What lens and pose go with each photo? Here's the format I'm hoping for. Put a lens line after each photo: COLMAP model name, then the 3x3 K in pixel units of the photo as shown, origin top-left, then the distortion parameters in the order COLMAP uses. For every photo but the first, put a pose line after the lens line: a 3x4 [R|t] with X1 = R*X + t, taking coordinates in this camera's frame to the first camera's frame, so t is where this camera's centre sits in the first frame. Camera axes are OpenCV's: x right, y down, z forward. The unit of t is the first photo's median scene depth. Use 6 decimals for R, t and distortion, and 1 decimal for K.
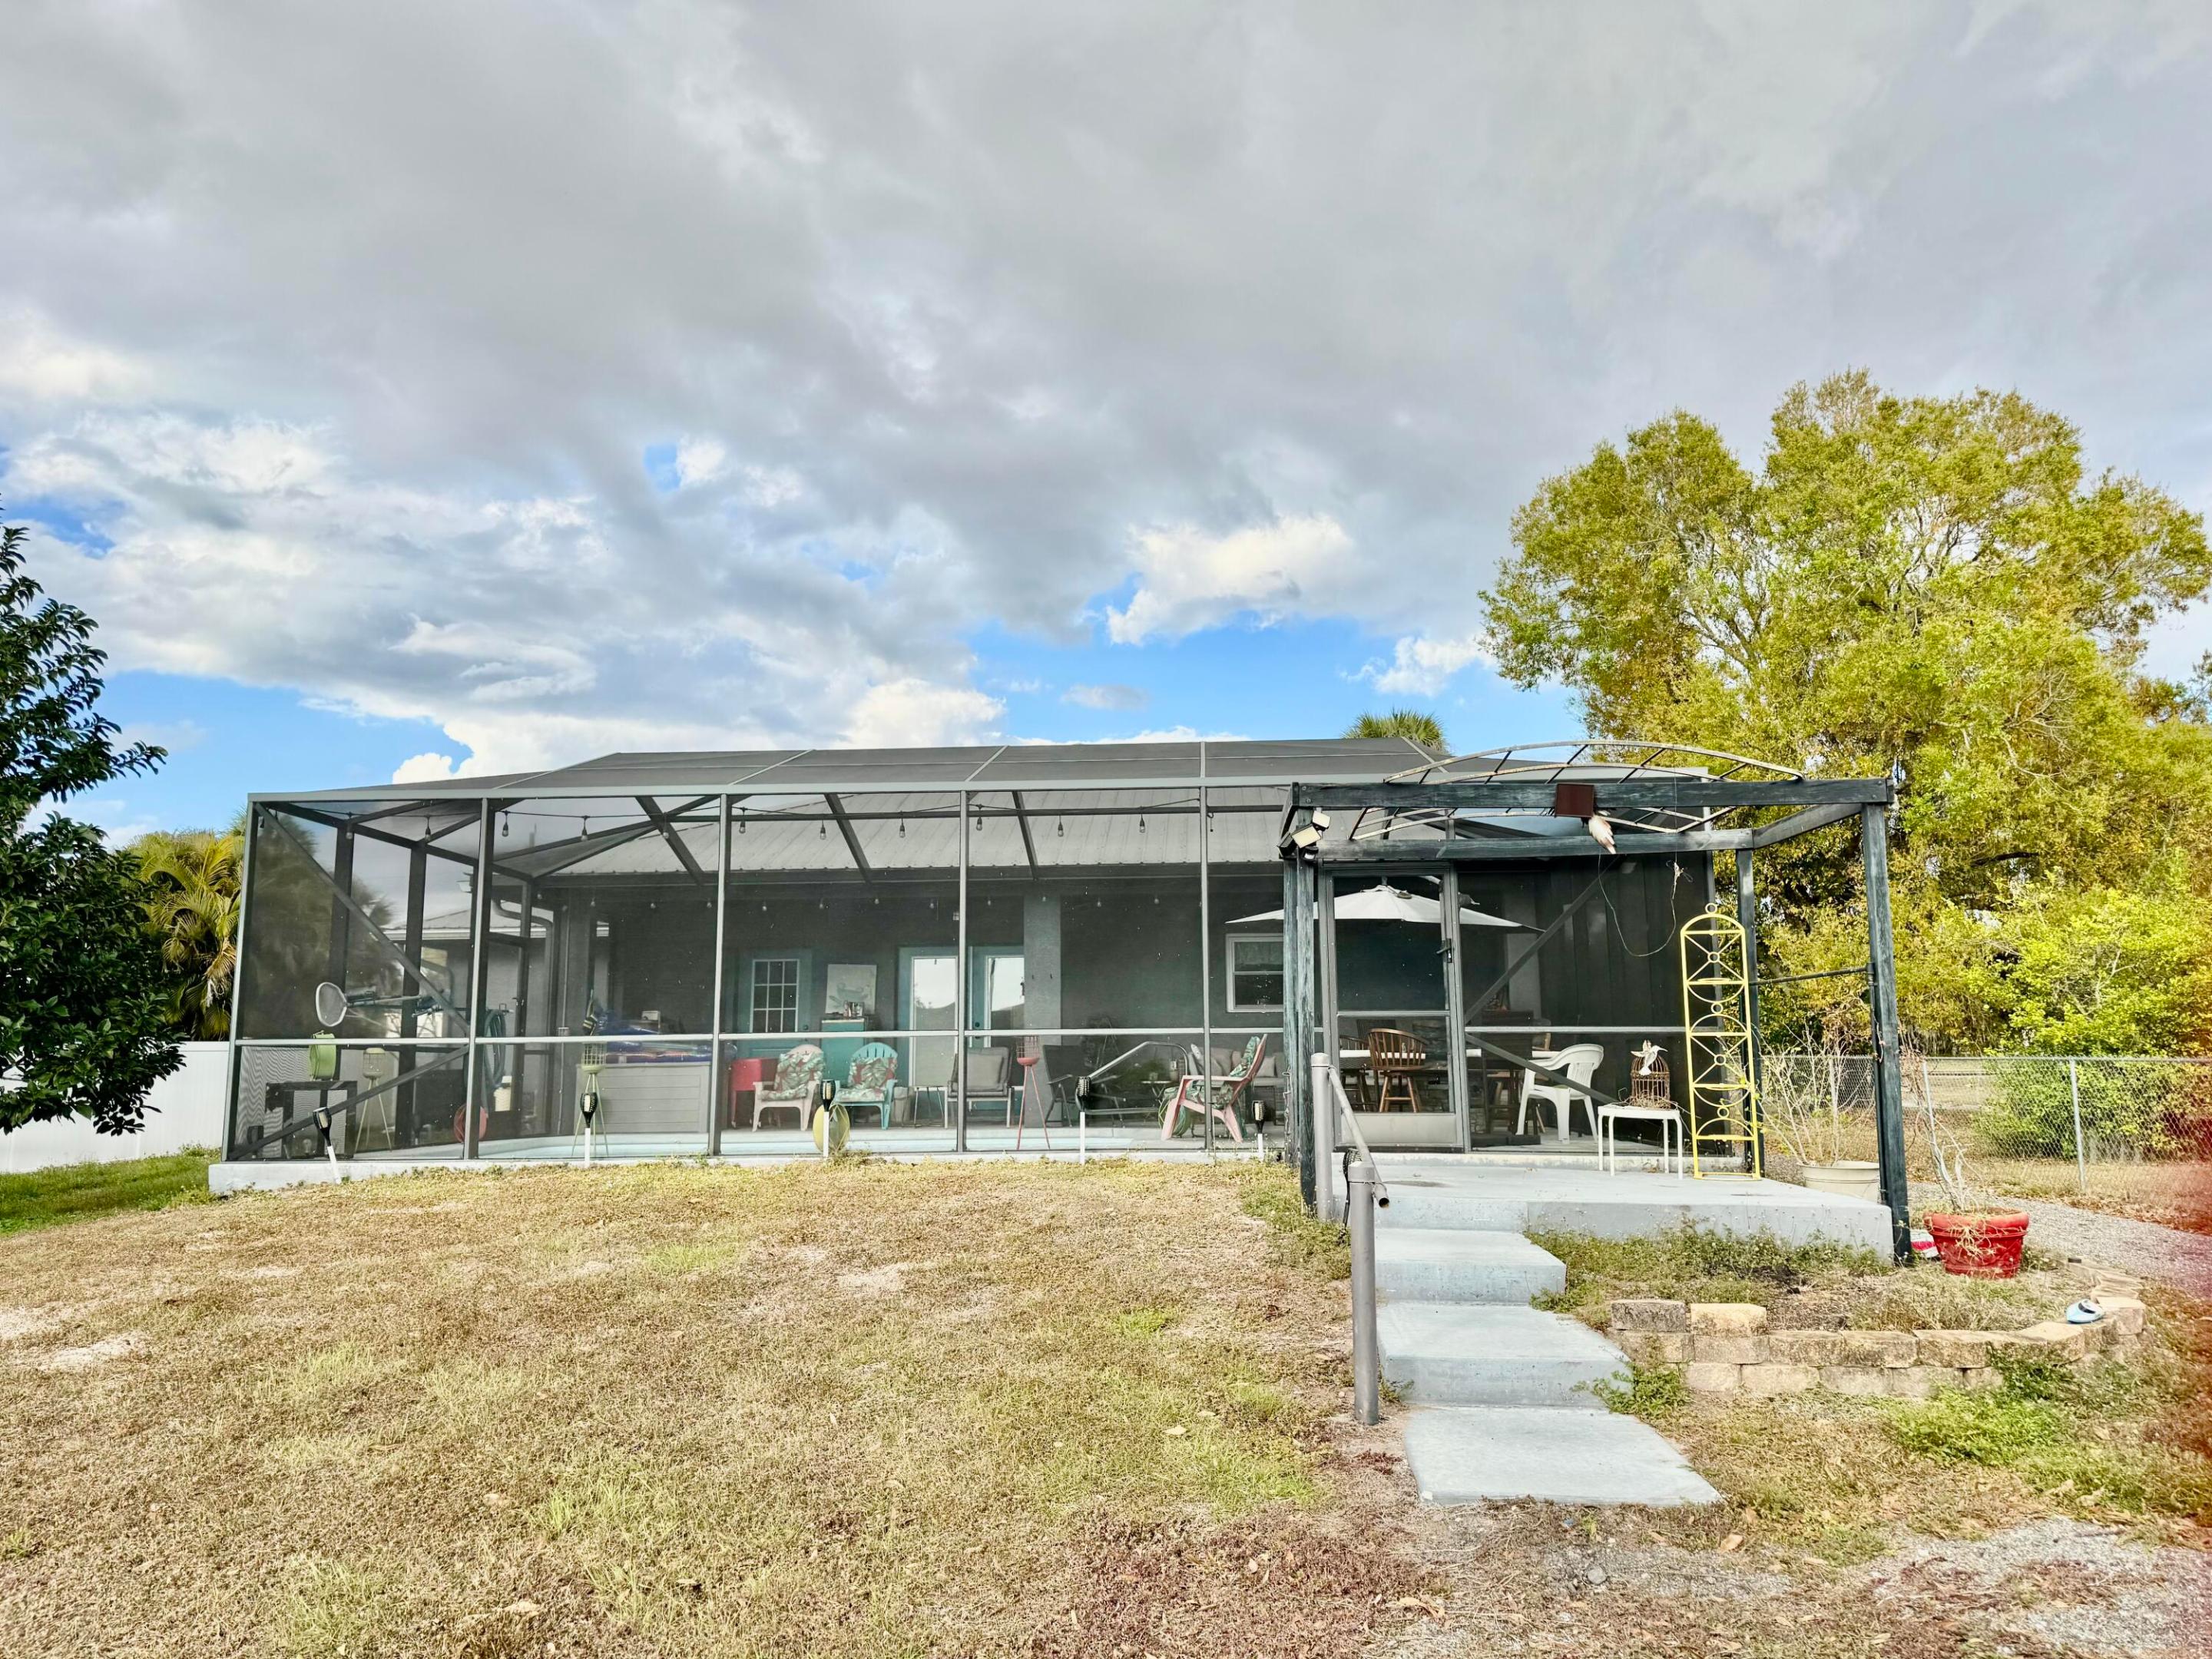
lens RADIAL K [[1557.2, 0, 1106.0], [0, 1557.2, 829.5], [0, 0, 1]] dist [0.041450, -0.000996]
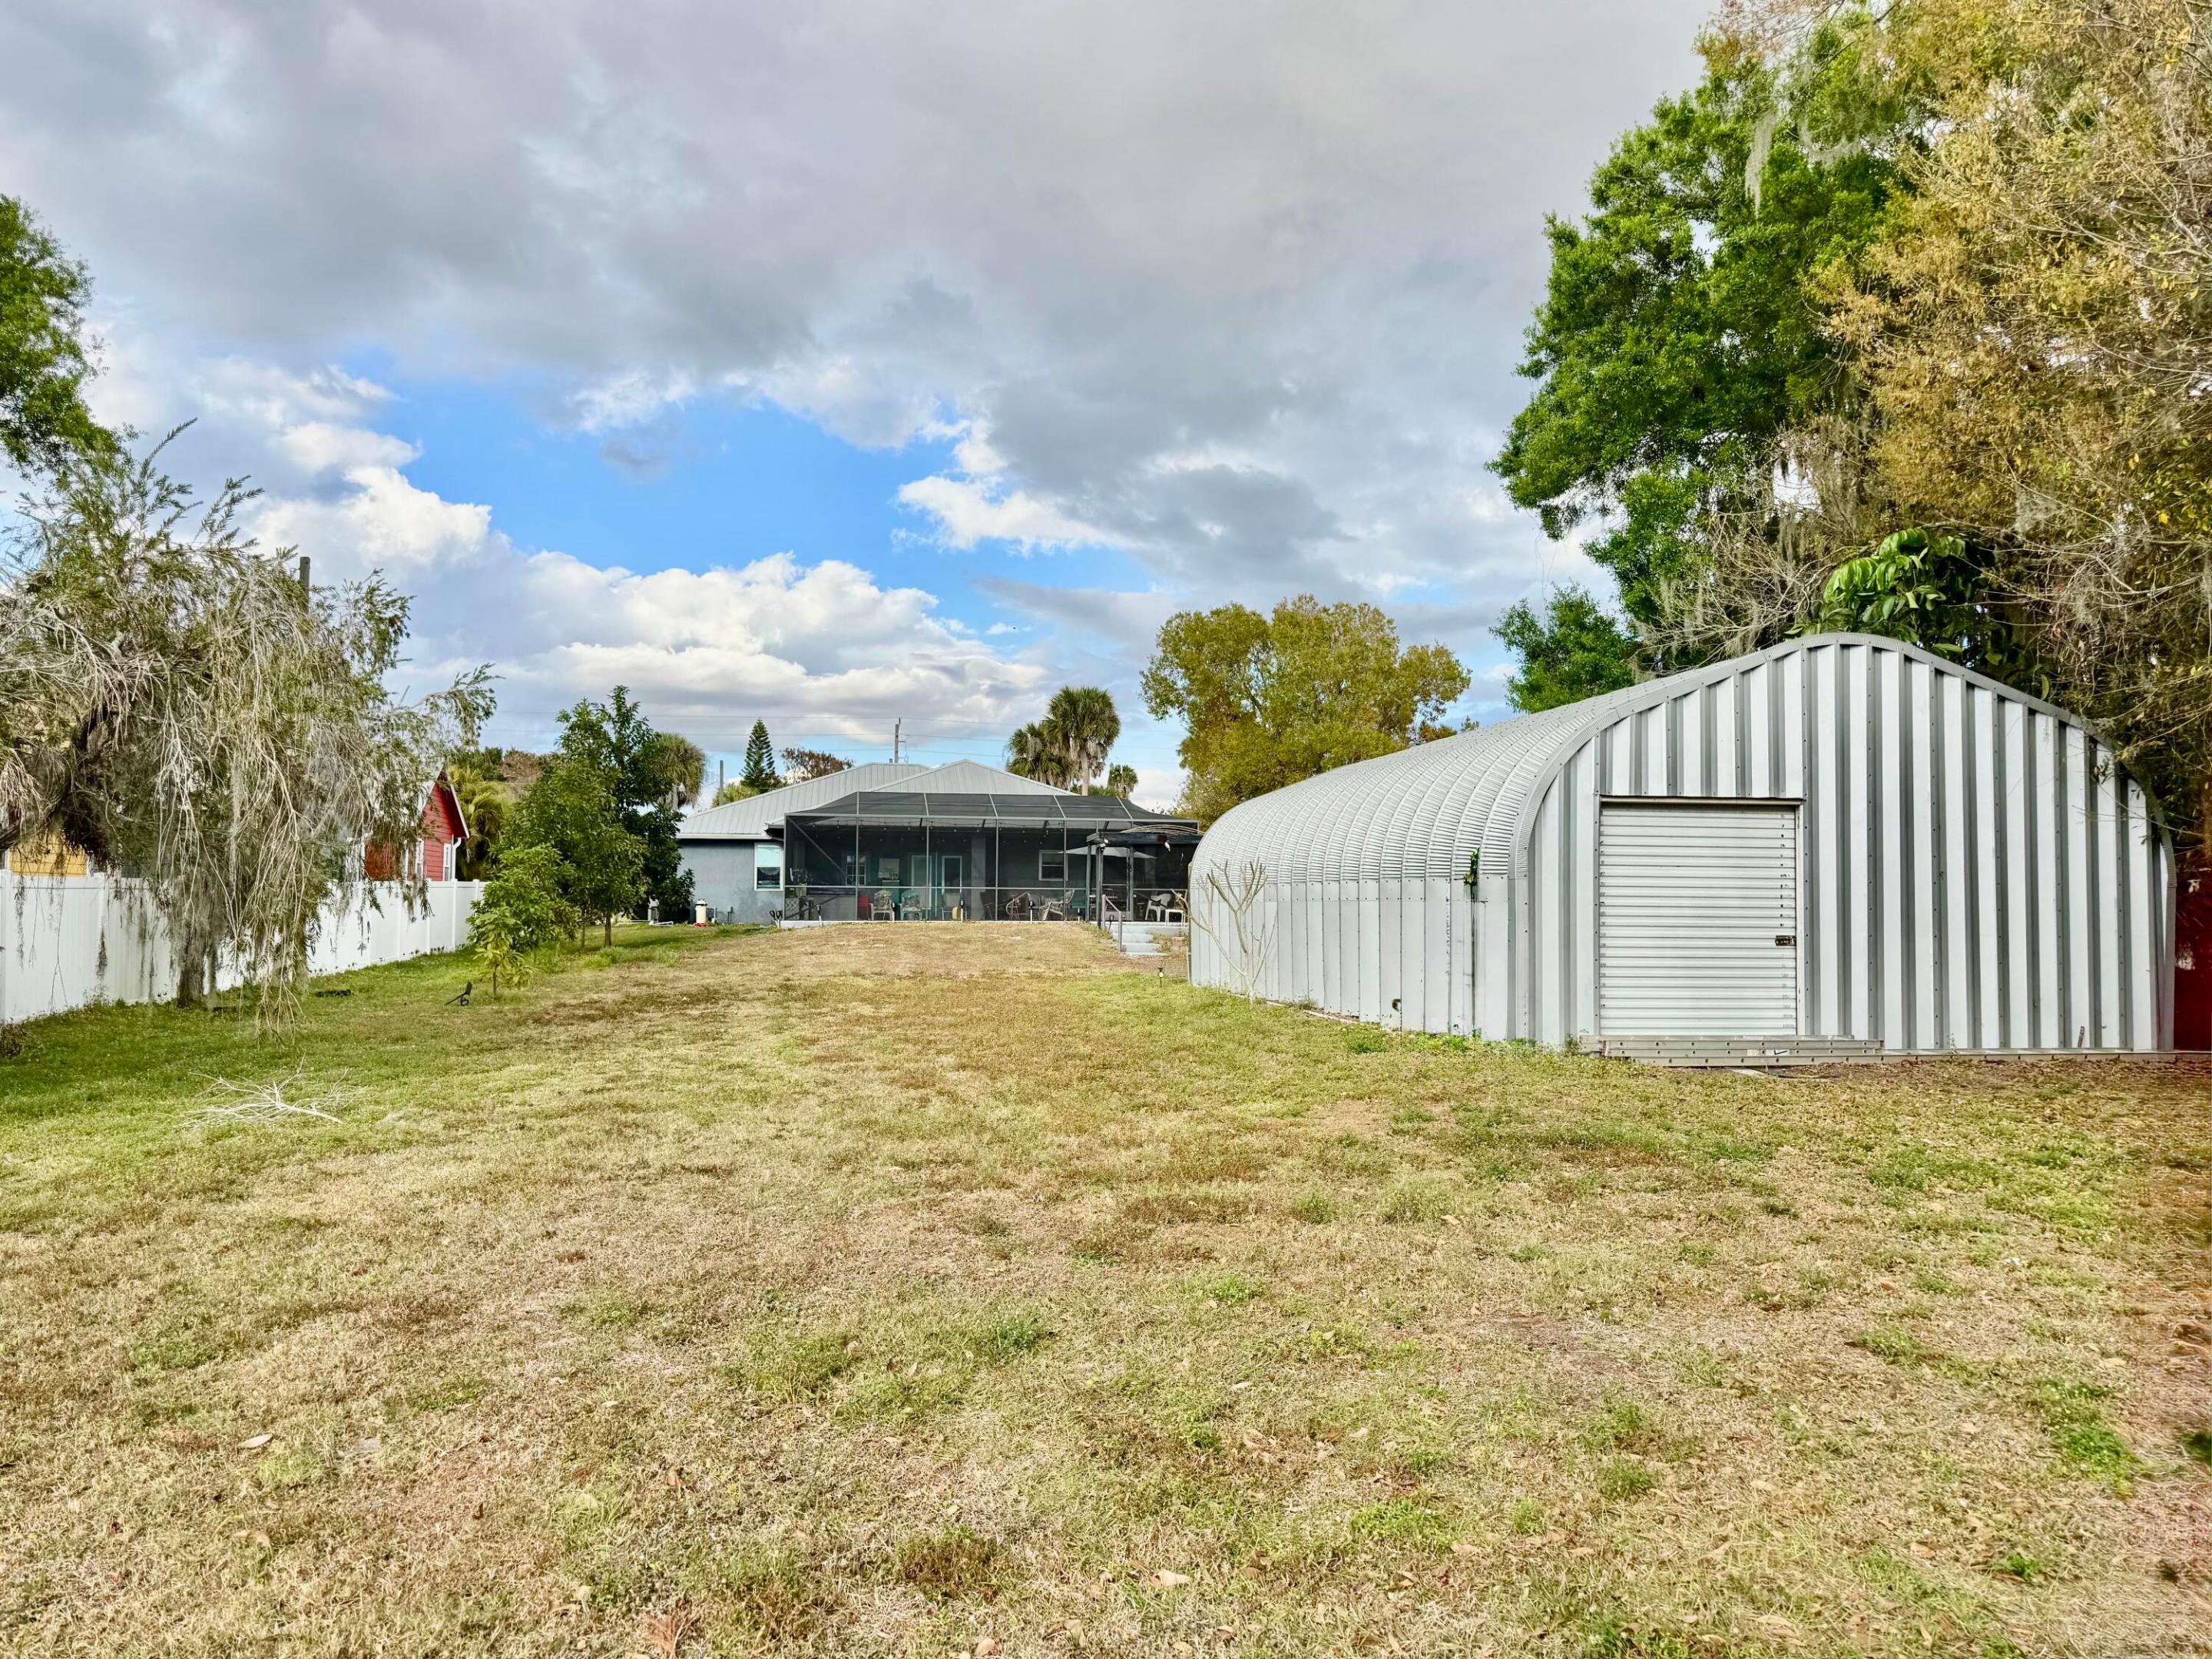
lens RADIAL K [[1557.2, 0, 1106.0], [0, 1557.2, 829.5], [0, 0, 1]] dist [0.041450, -0.000996]
pose [[0.974039, 0.025152, 0.224978, -0.572753], [-0.046208, 0.994975, 0.088822, -0.289695], [-0.221613, -0.096912, 0.970307, -2.191343]]
